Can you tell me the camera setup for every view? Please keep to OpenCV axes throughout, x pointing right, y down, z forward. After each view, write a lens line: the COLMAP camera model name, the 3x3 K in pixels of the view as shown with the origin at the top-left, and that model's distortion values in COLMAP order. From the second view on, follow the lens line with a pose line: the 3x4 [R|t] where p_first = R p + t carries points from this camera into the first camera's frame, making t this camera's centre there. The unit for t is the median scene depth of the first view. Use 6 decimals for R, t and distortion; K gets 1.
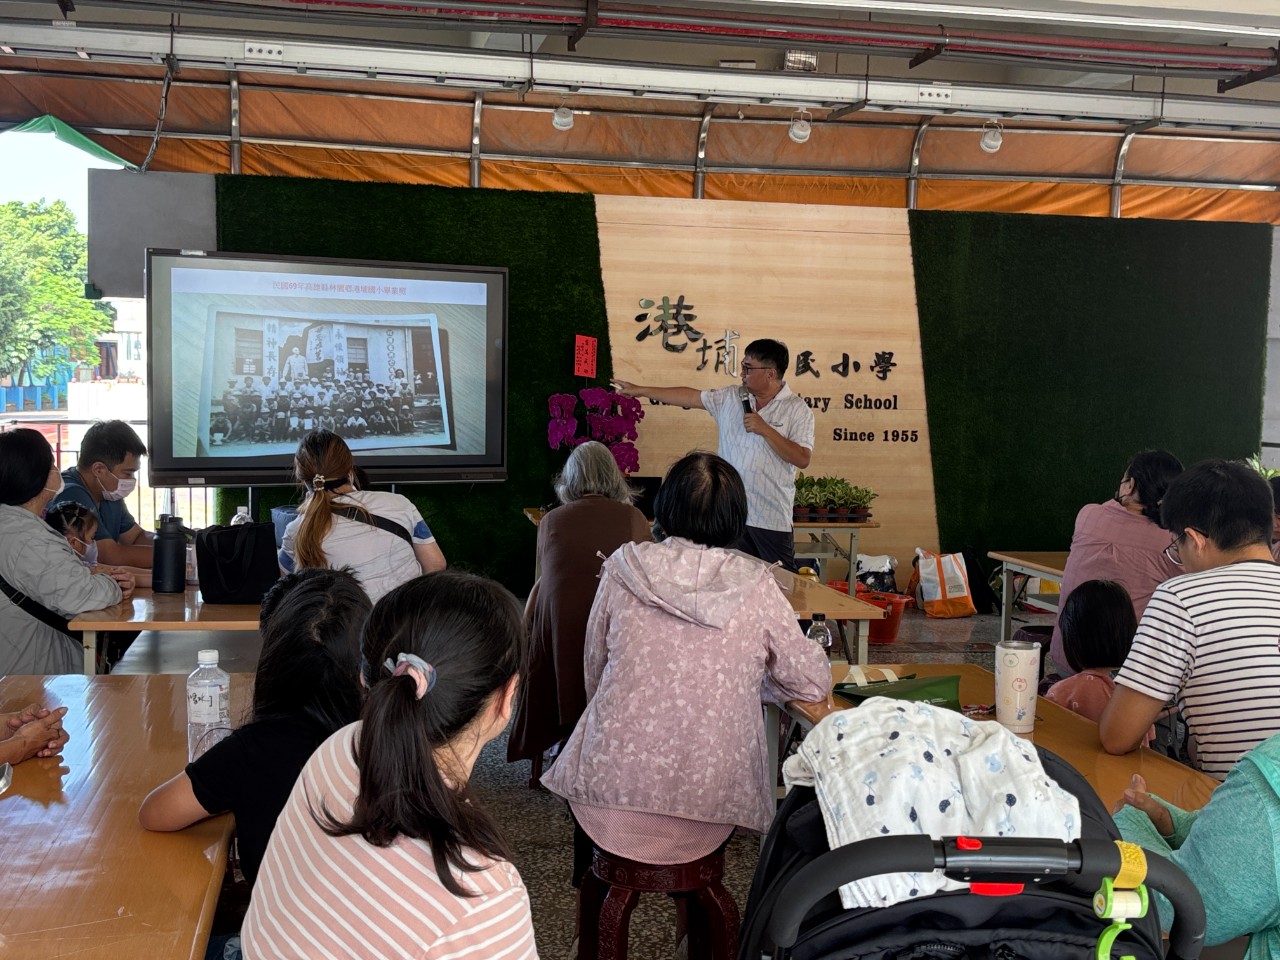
lens RADIAL K [[1535.9, 0, 632.7], [0, 1535.9, 491.5], [0, 0, 1]] dist [0.210380, -0.602487]
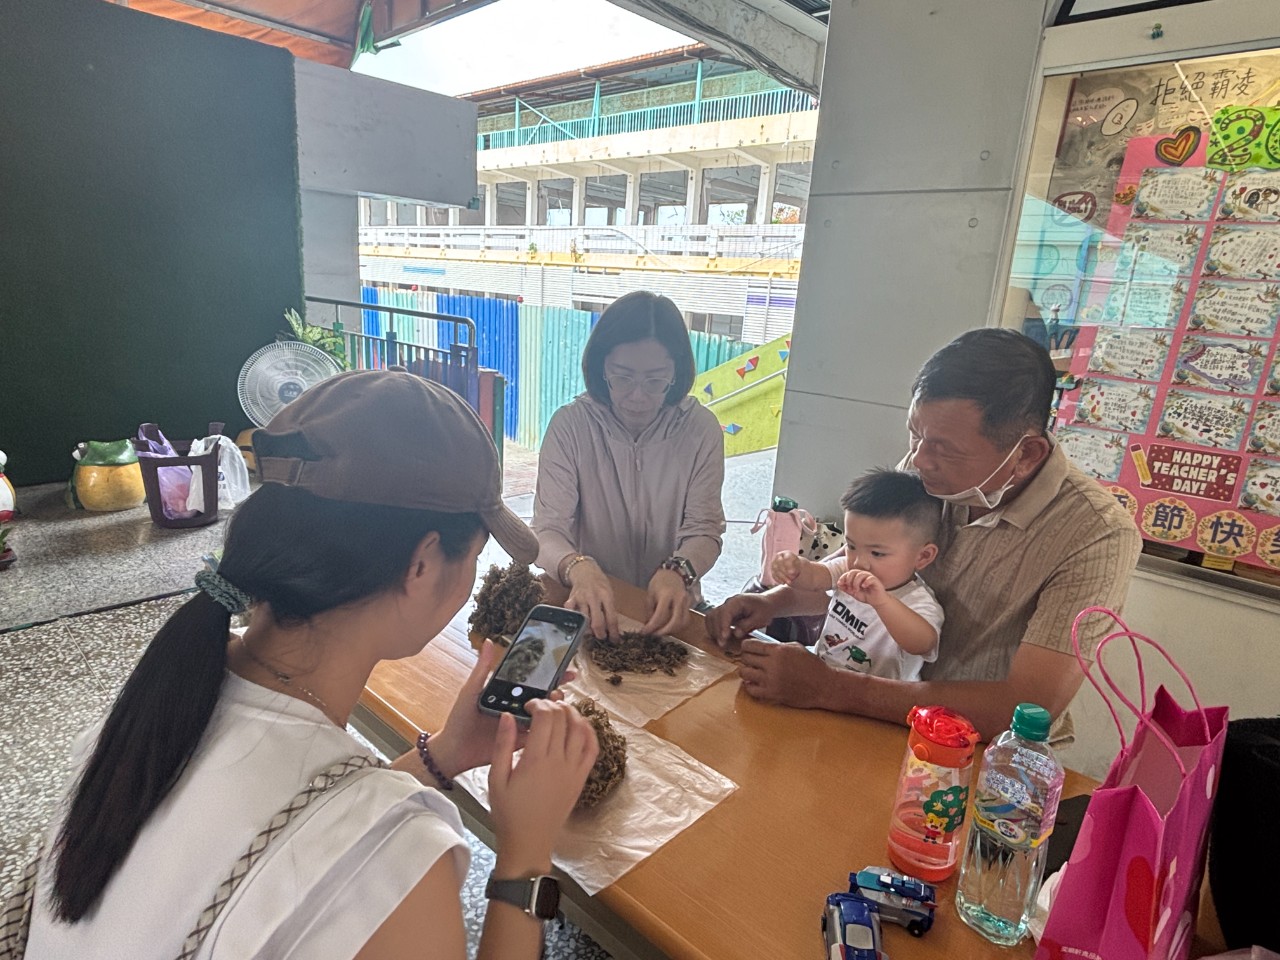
lens RADIAL K [[733.2, 0, 640.0], [0, 733.2, 480.0], [0, 0, 1]] dist [0.004480, 0.015340]
pose [[0.819240, -0.118030, 0.561173, 0.319823], [-0.003049, 0.977678, 0.210085, -0.018303], [-0.573443, -0.173821, 0.800593, 0.524876]]
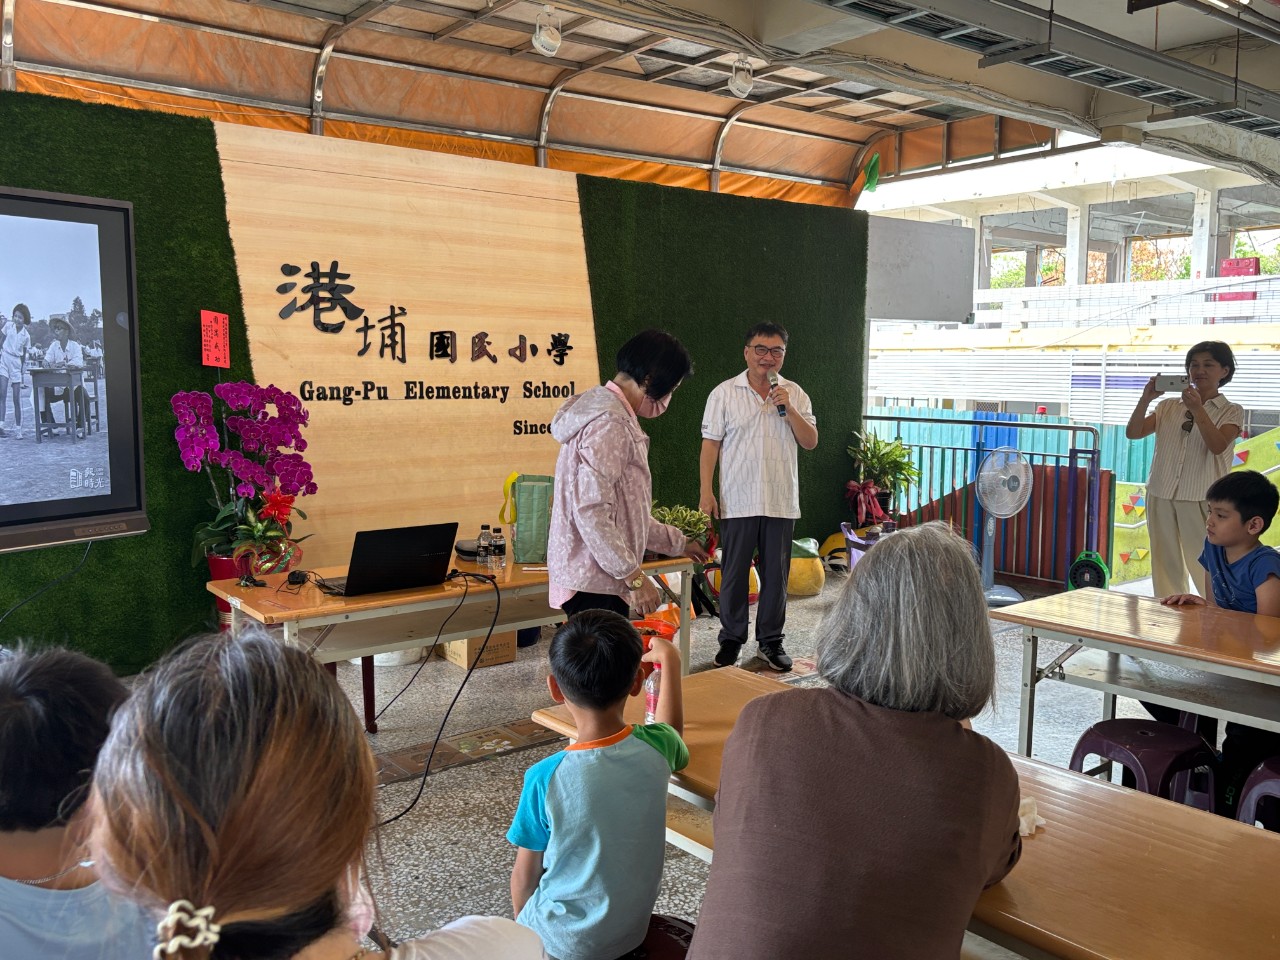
lens RADIAL K [[1136.2, 0, 644.7], [0, 1136.2, 450.6], [0, 0, 1]] dist [0.062878, -0.059385]
pose [[0.883953, -0.054947, 0.464335, -0.101448], [0.050872, 0.998478, 0.021309, -0.034256], [-0.464799, 0.004786, 0.885403, 0.400327]]
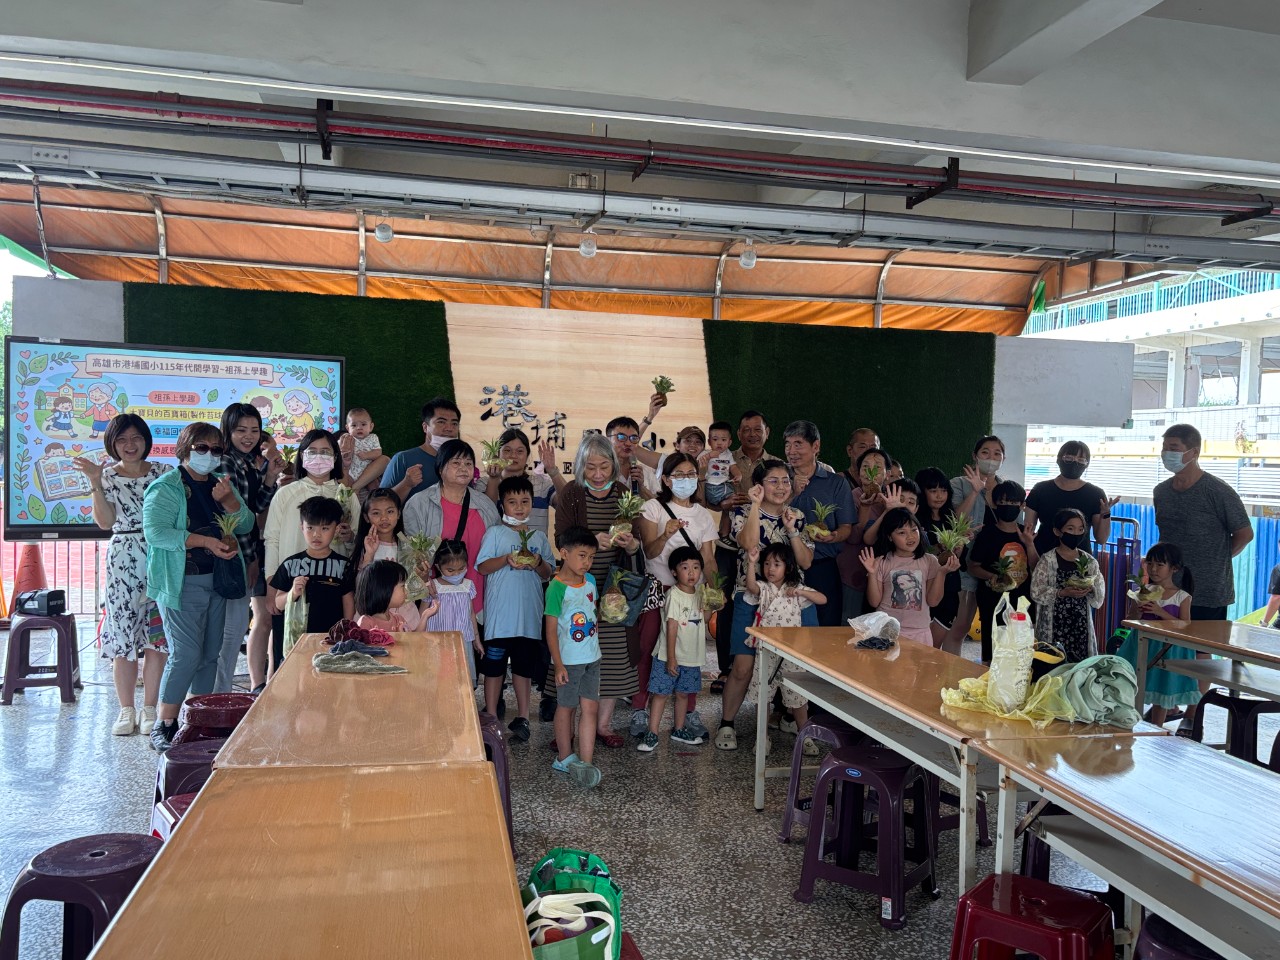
lens RADIAL K [[1066.8, 0, 634.7], [0, 1066.8, 493.1], [0, 0, 1]] dist [0.109381, -0.127085]
pose [[0.999921, 0.005466, 0.011348, 0.112790], [-0.005020, 0.999228, -0.038958, -0.006848], [-0.011552, 0.038898, 0.999176, 0.141084]]
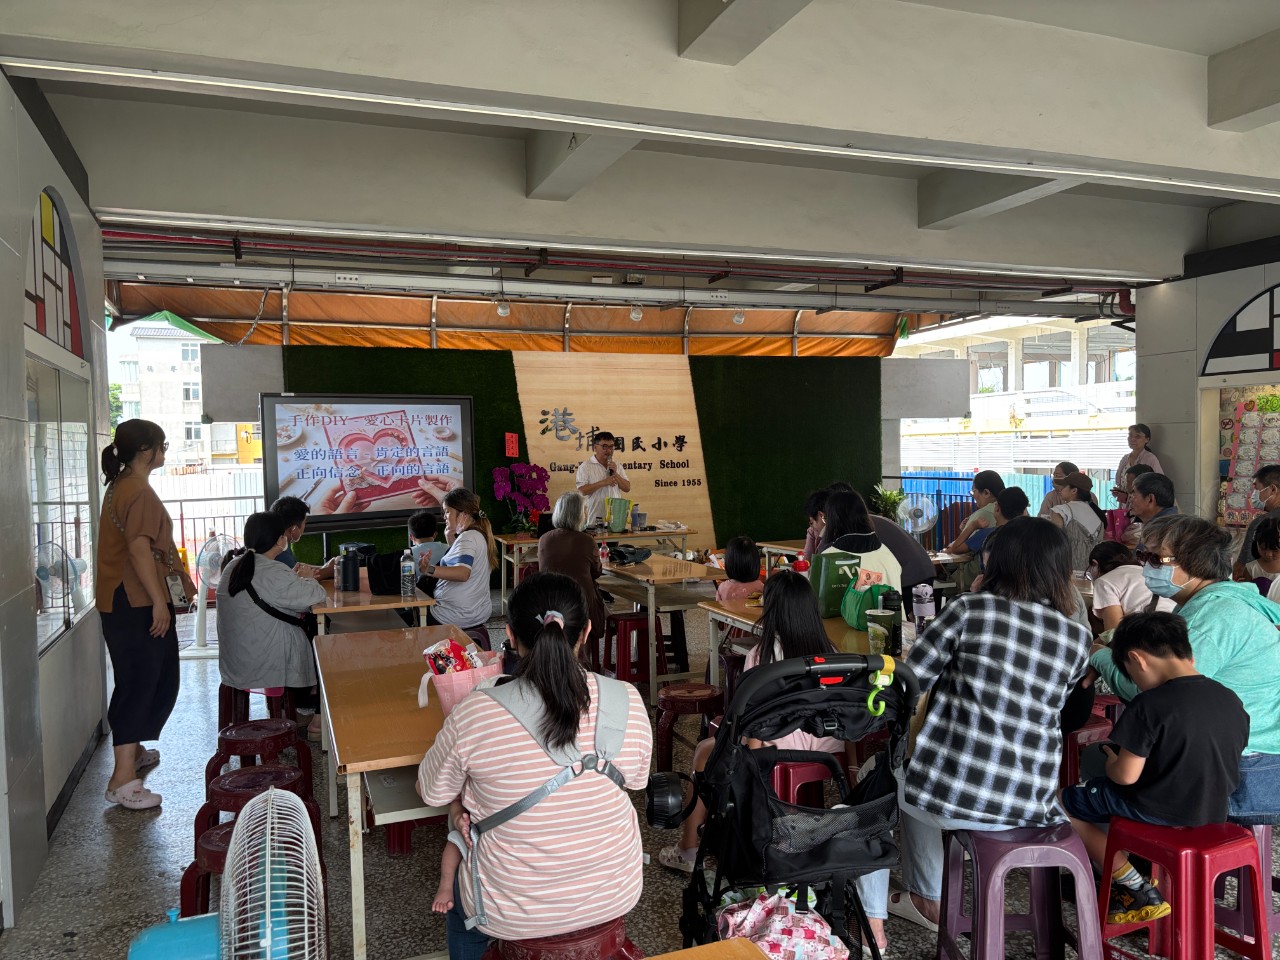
lens RADIAL K [[969.3, 0, 640.0], [0, 969.3, 480.0], [0, 0, 1]] dist [0.210517, -0.424517]
pose [[0.983840, -0.050280, 0.171848, -0.074627], [0.057928, 0.997528, -0.039779, 0.001661], [-0.169423, 0.049091, 0.984320, -0.076659]]
